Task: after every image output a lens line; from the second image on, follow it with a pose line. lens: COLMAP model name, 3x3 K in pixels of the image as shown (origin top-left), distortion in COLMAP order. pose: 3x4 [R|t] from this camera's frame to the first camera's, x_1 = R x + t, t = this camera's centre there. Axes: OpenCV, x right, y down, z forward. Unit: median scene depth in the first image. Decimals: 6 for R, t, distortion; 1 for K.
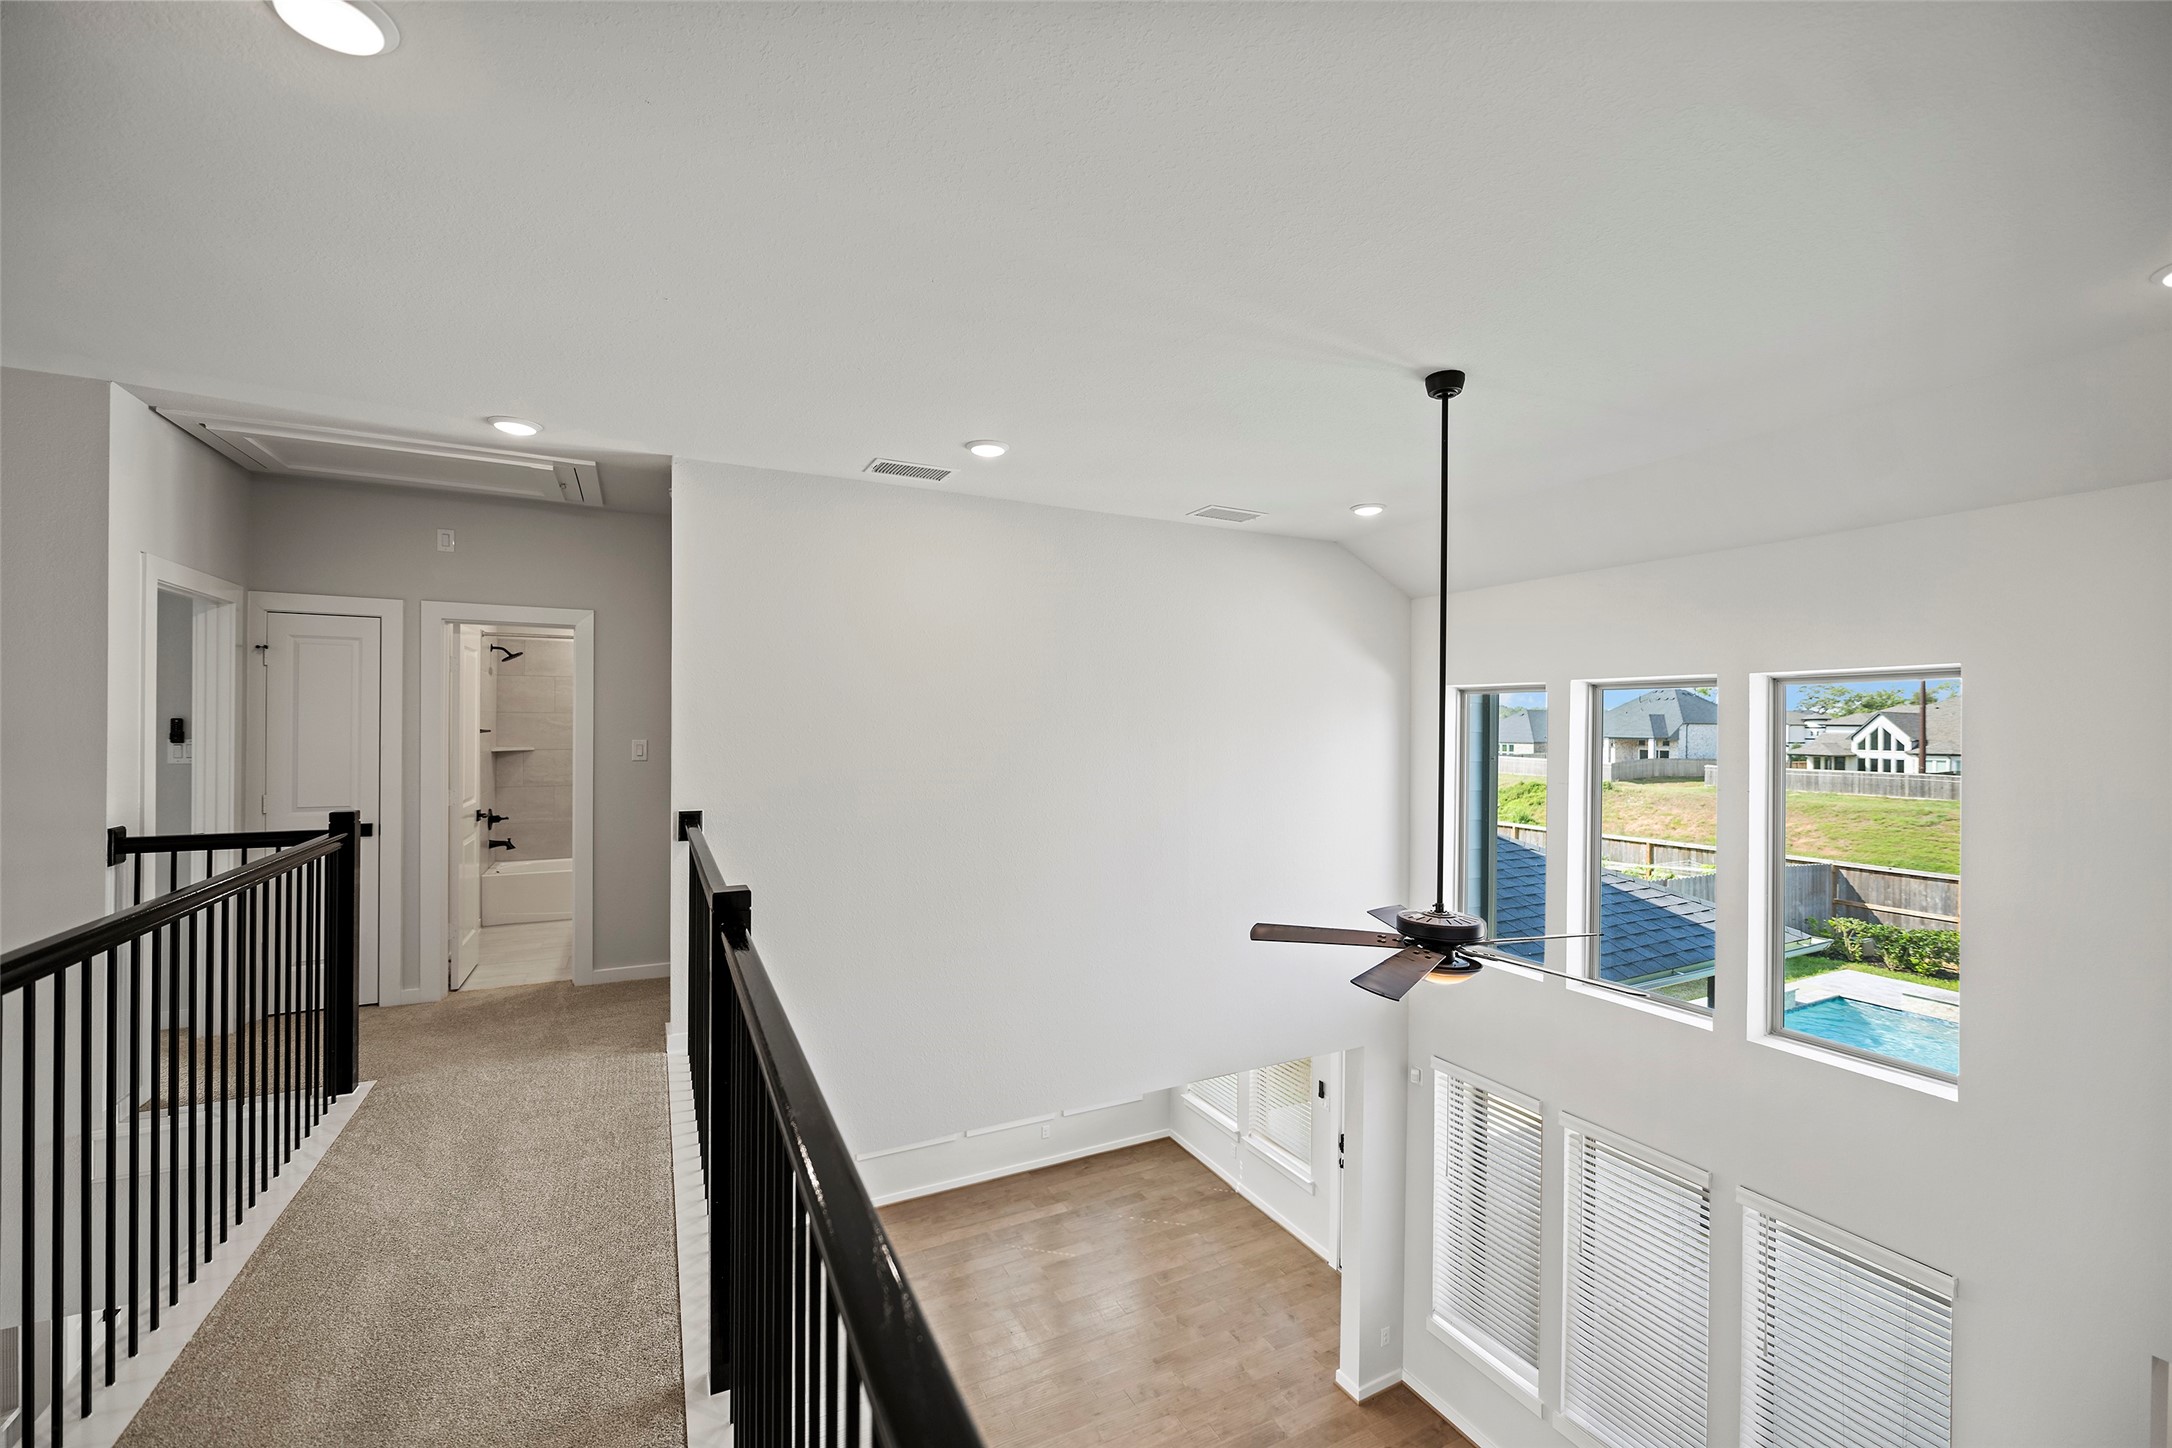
lens RADIAL K [[895.9, 0, 1086.0], [0, 895.9, 724.0], [0, 0, 1]] dist [-0.012891, 0.000001]
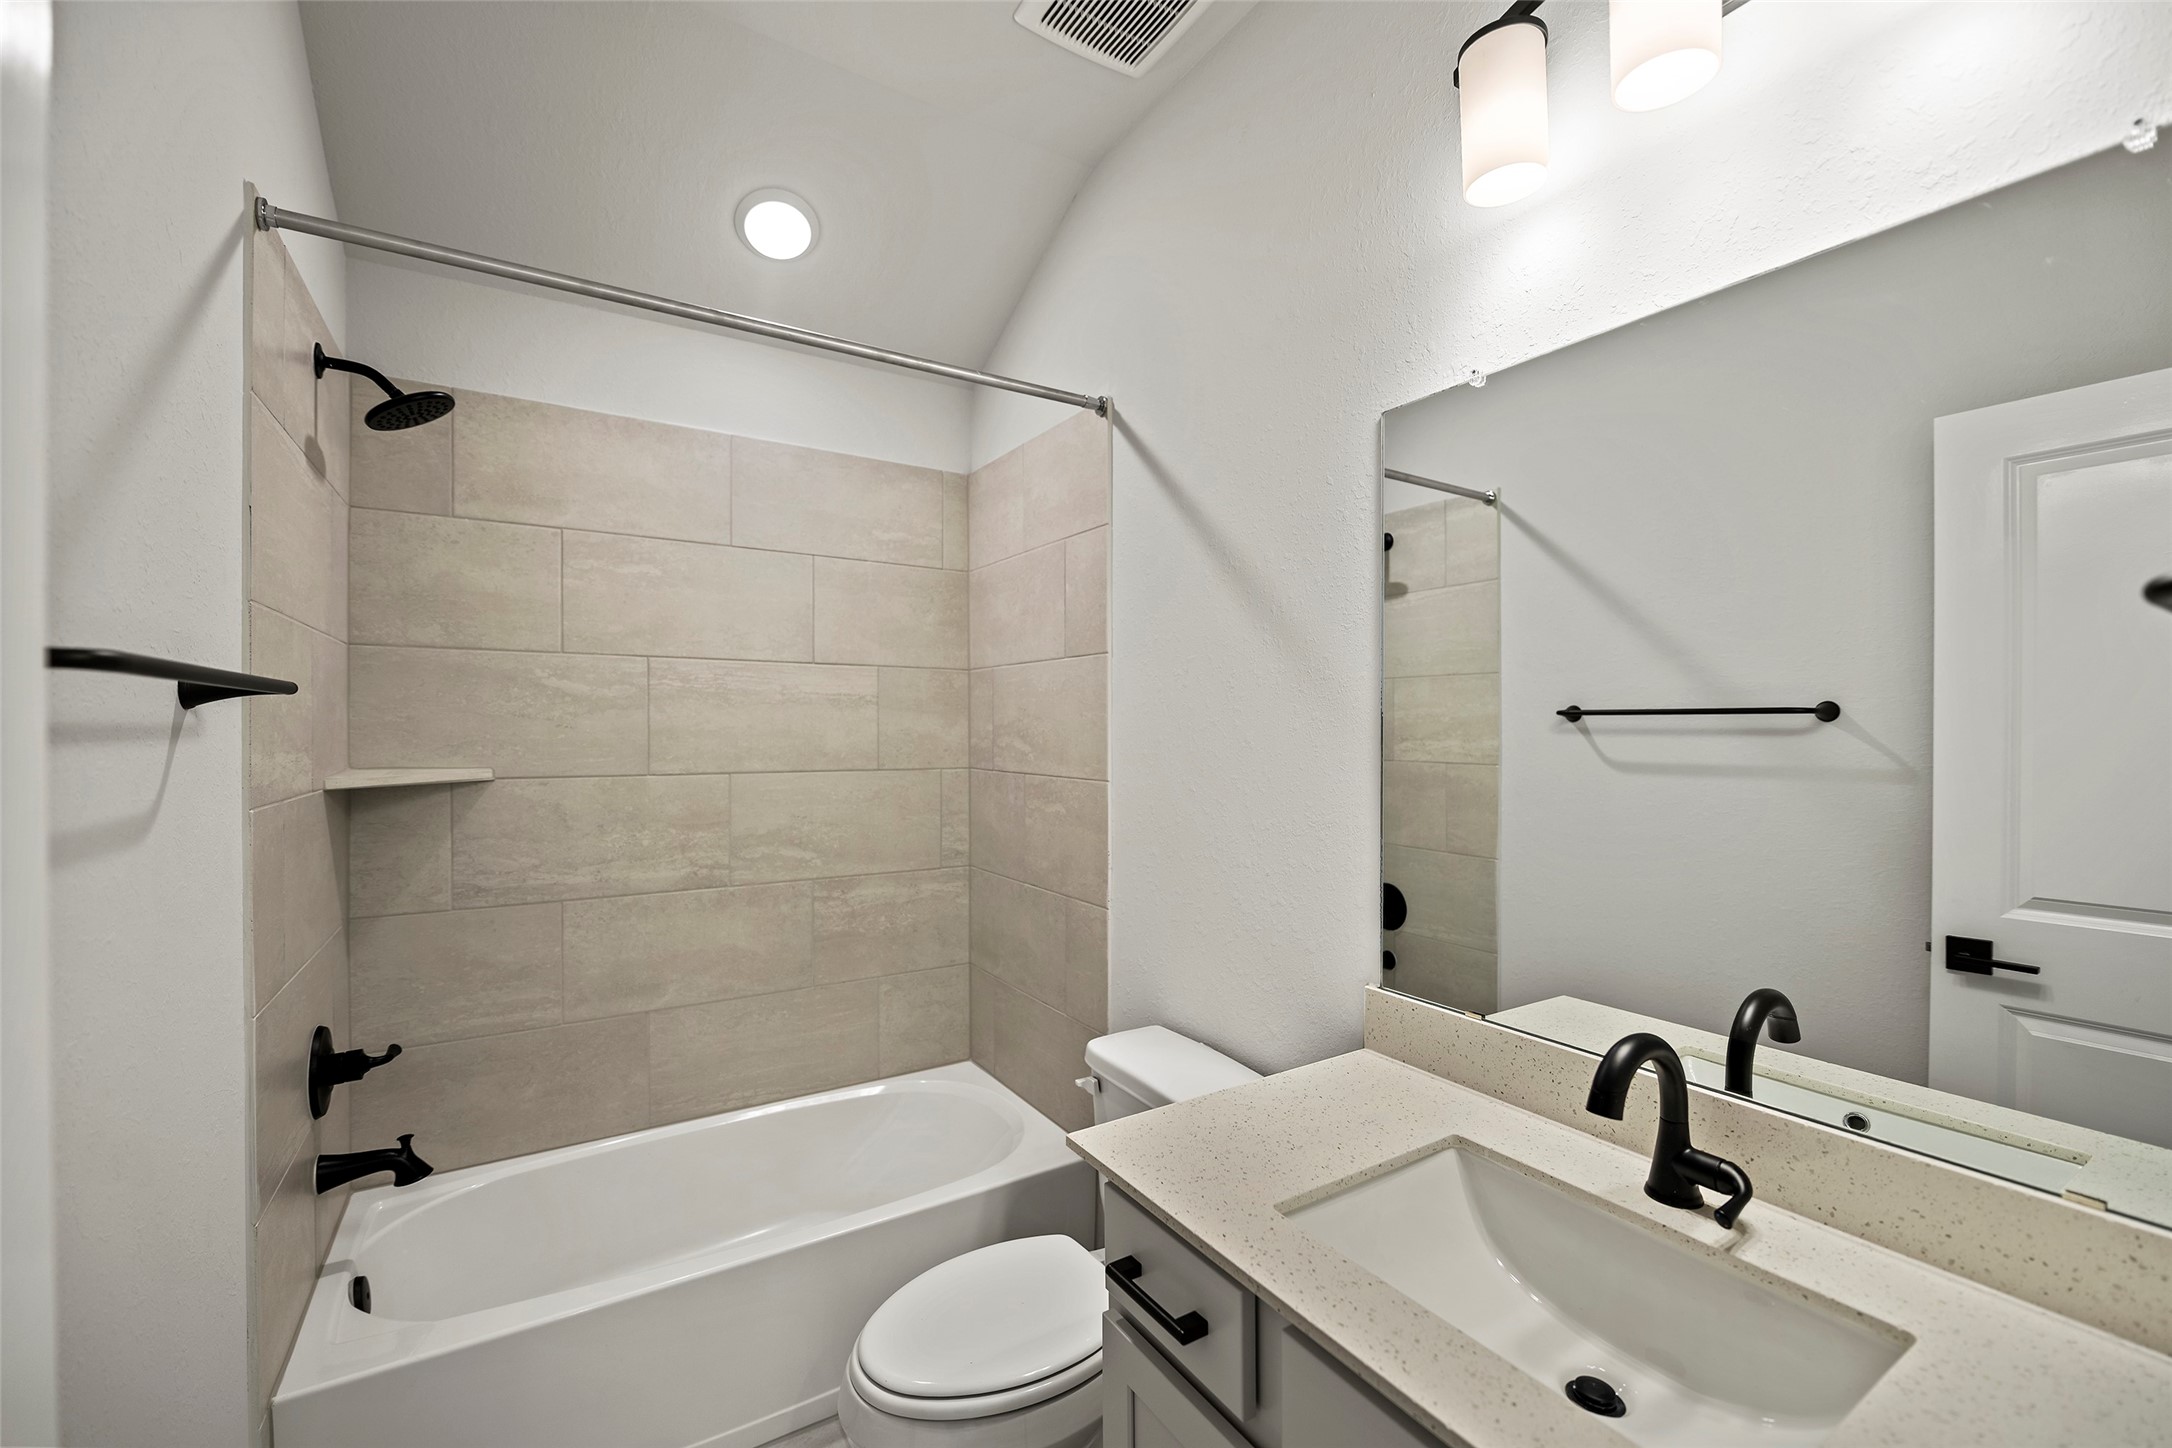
lens RADIAL K [[885.6, 0, 1082.7], [0, 885.6, 738.1], [0, 0, 1]] dist [0.000137, 0.000047]
pose [[0.995065, -0.010653, 0.098652, -0.480486], [0.010825, 0.999941, -0.001206, 0.018839], [-0.098633, 0.002268, 0.995121, 0.731869]]
